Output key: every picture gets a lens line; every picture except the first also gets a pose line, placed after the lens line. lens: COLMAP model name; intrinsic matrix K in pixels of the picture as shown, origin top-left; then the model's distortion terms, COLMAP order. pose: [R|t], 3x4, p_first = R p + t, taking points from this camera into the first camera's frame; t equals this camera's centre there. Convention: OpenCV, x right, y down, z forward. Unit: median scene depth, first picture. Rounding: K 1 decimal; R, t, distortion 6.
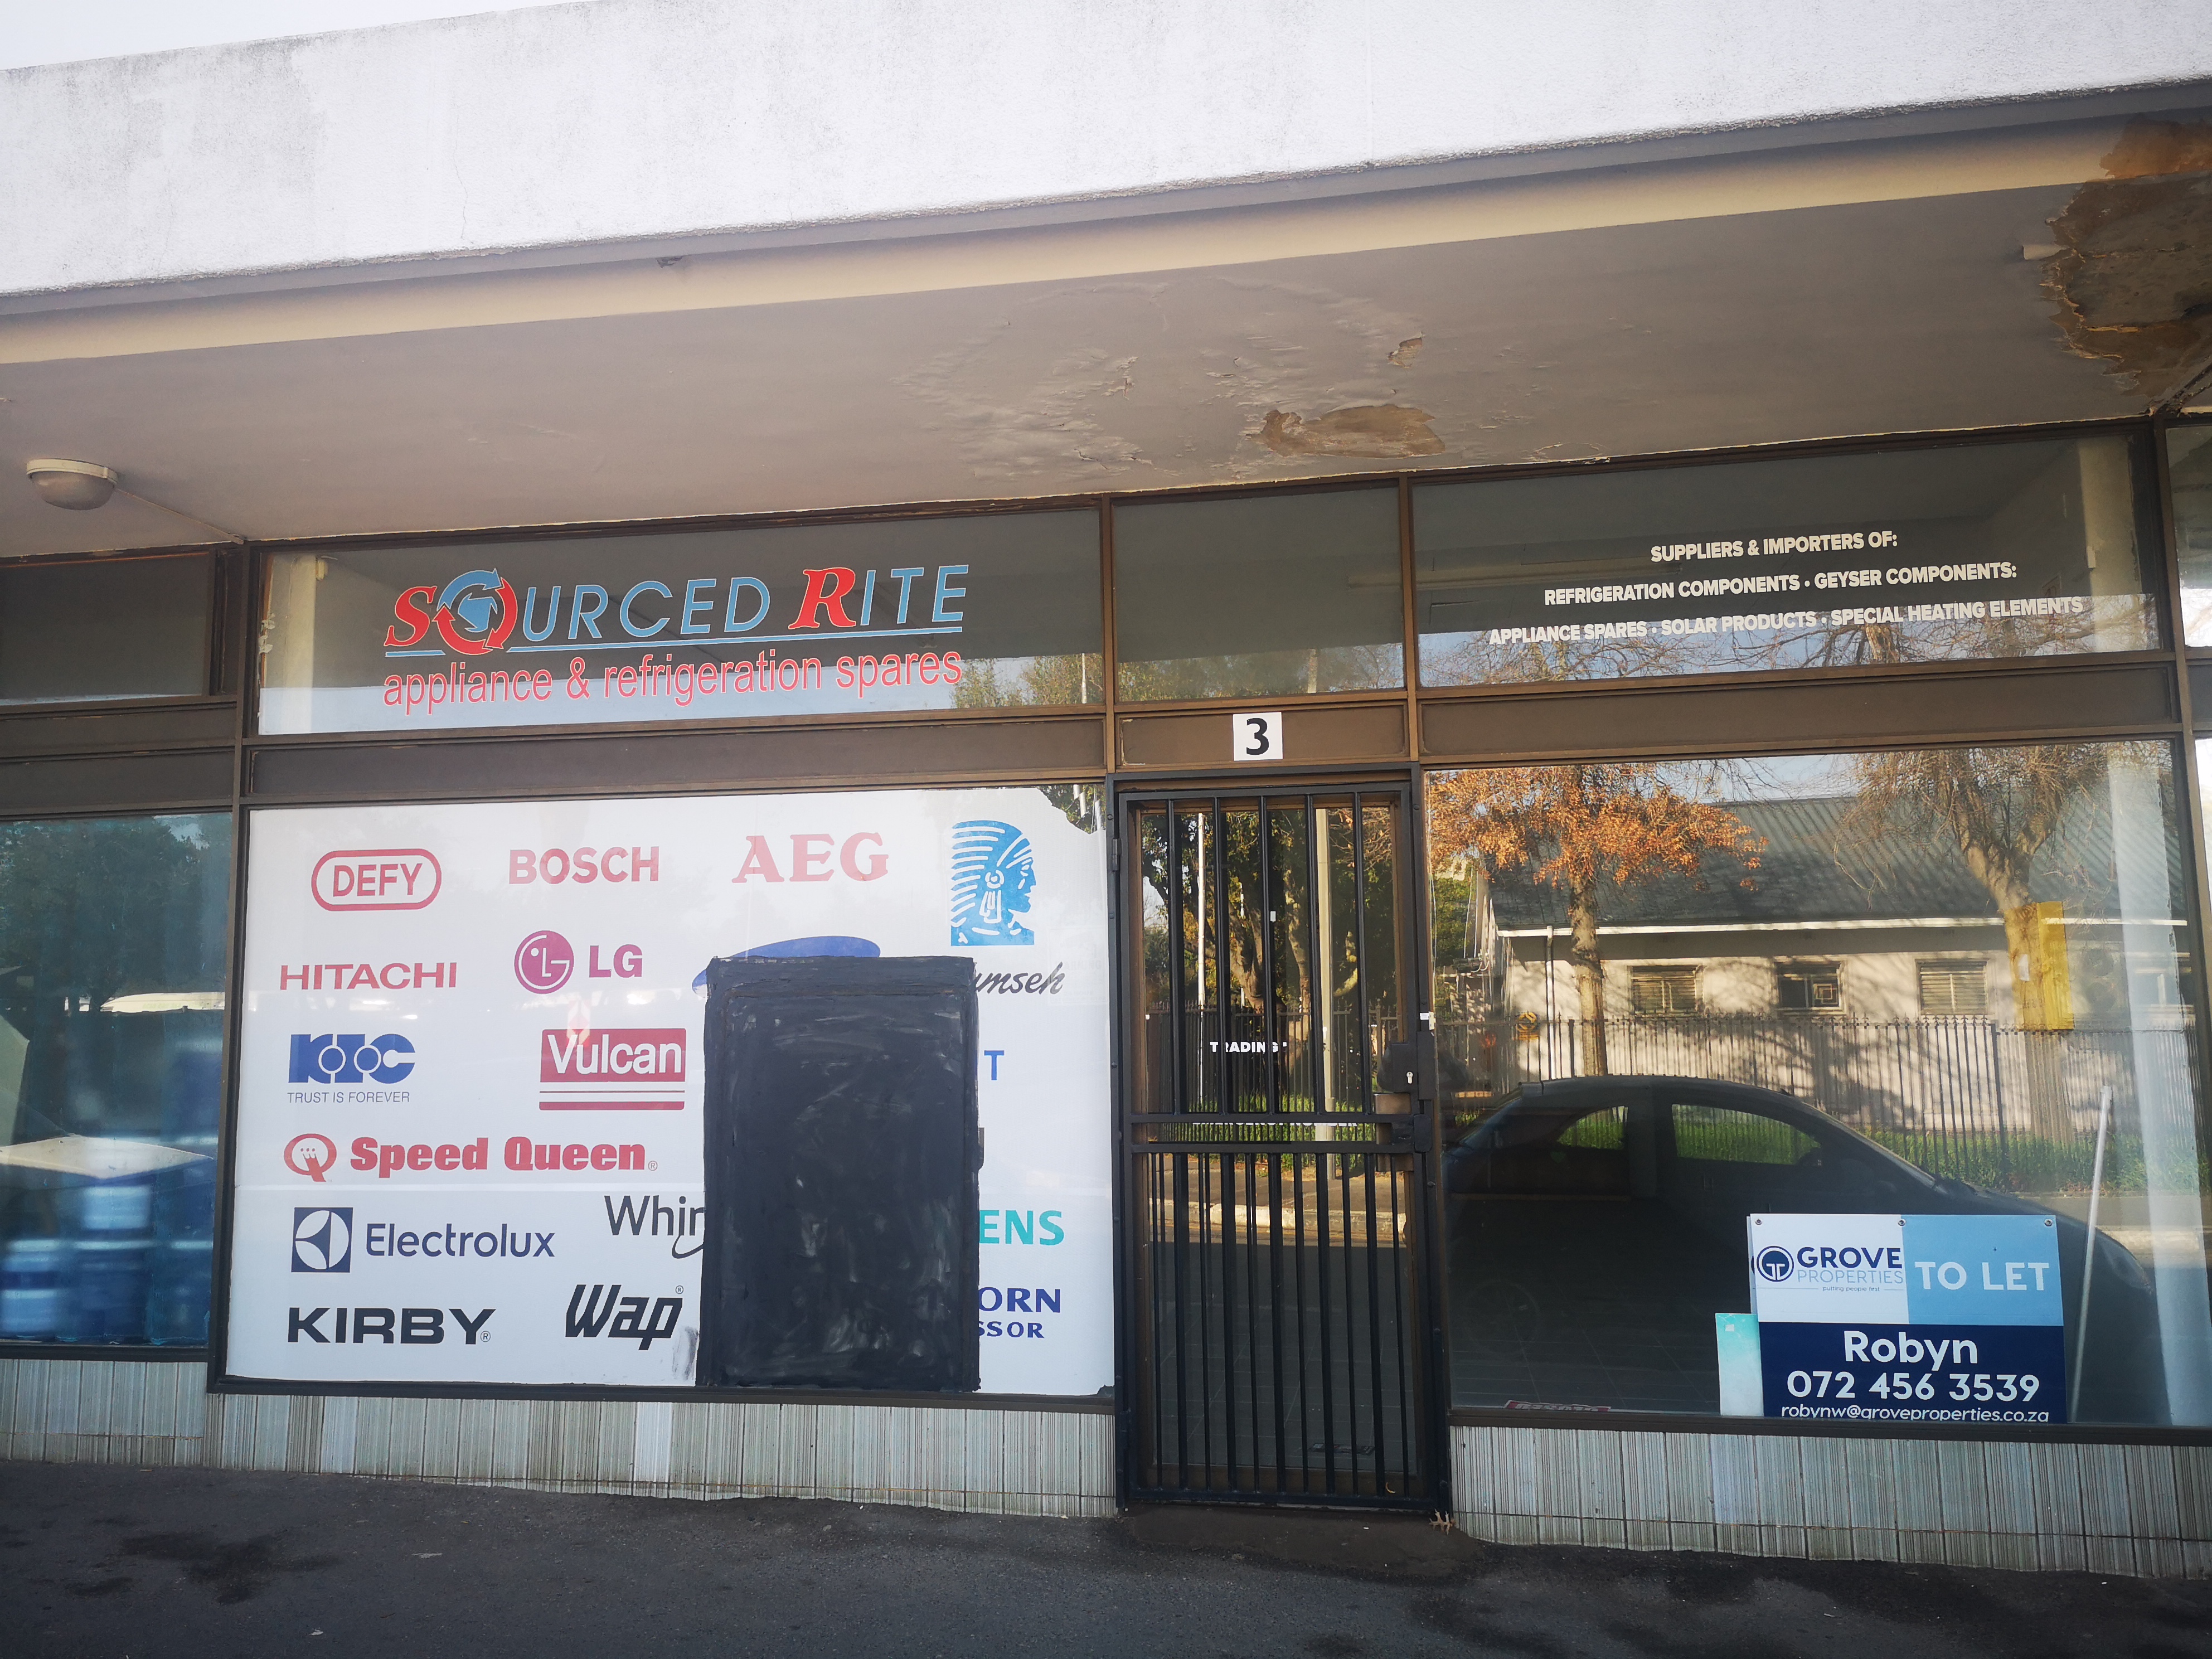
lens RADIAL K [[1706.9, 0, 1100.9], [0, 1706.9, 833.0], [0, 0, 1]] dist [0.108190, -0.138404]
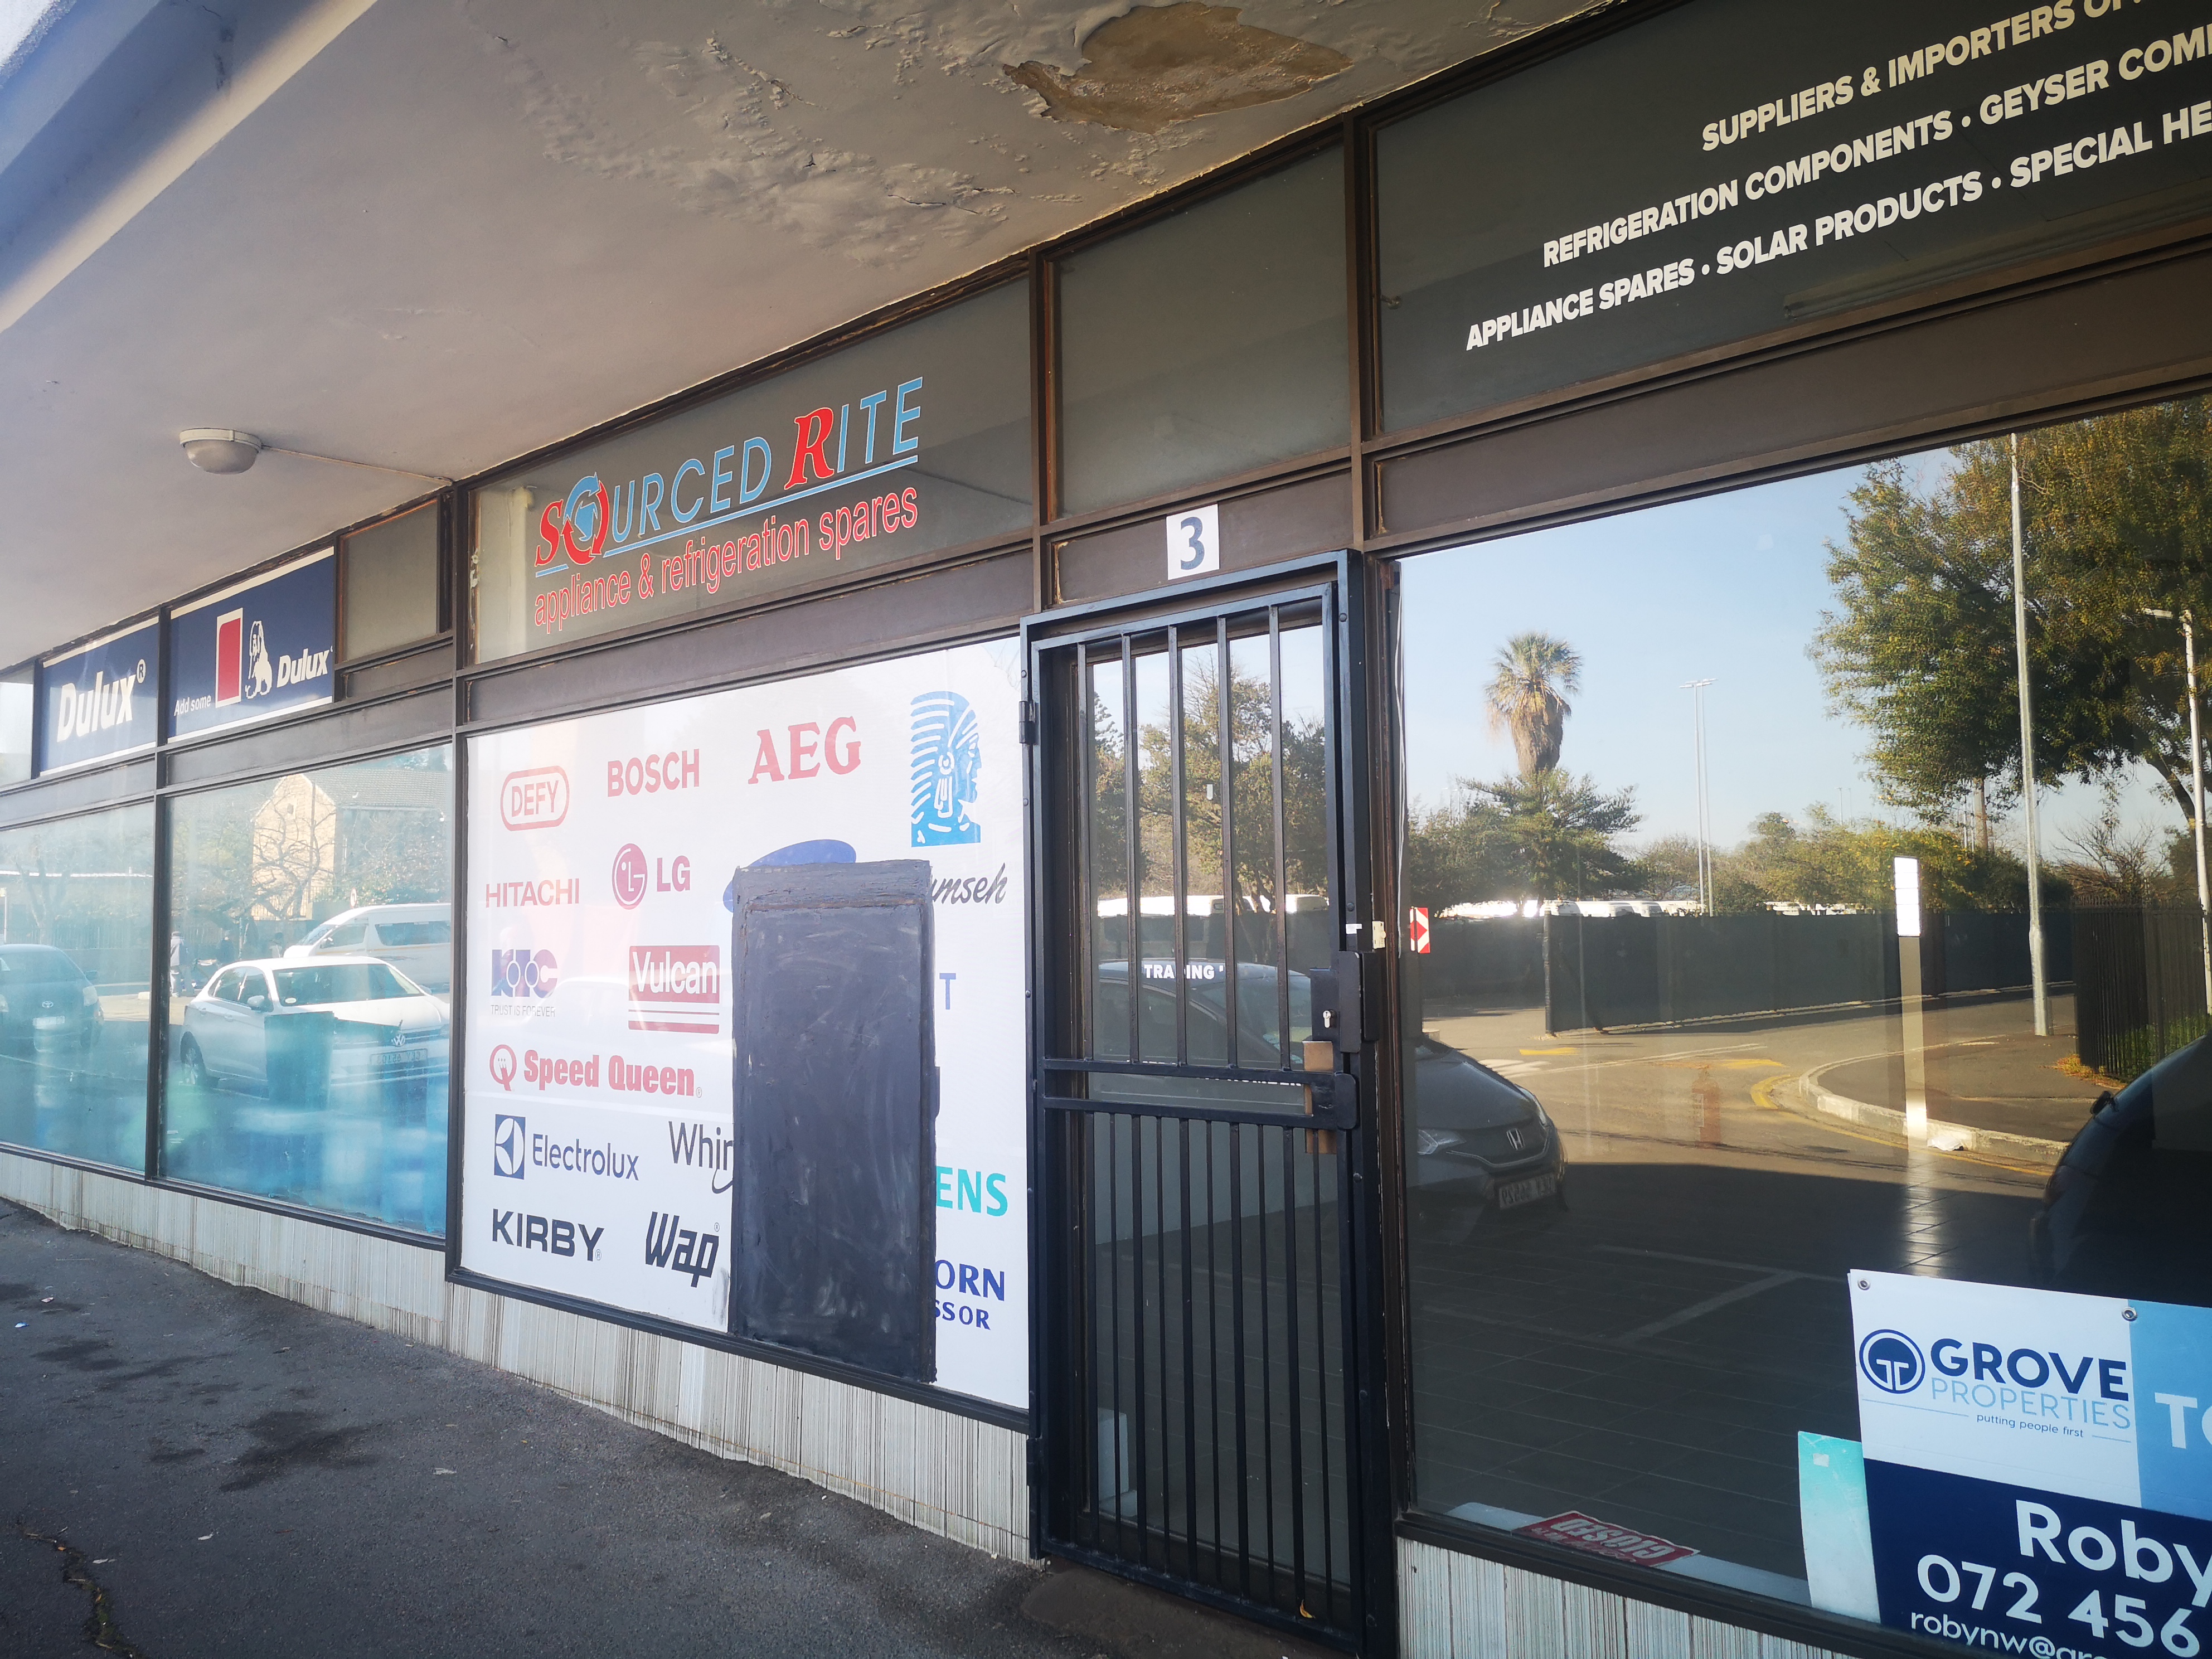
lens RADIAL K [[1706.9, 0, 1100.9], [0, 1706.9, 833.0], [0, 0, 1]] dist [0.108190, -0.138404]
pose [[0.832323, -0.037744, -0.553005, 0.448422], [0.069467, 0.996916, 0.036512, 0.035792], [0.549921, -0.068805, 0.832378, 0.365583]]
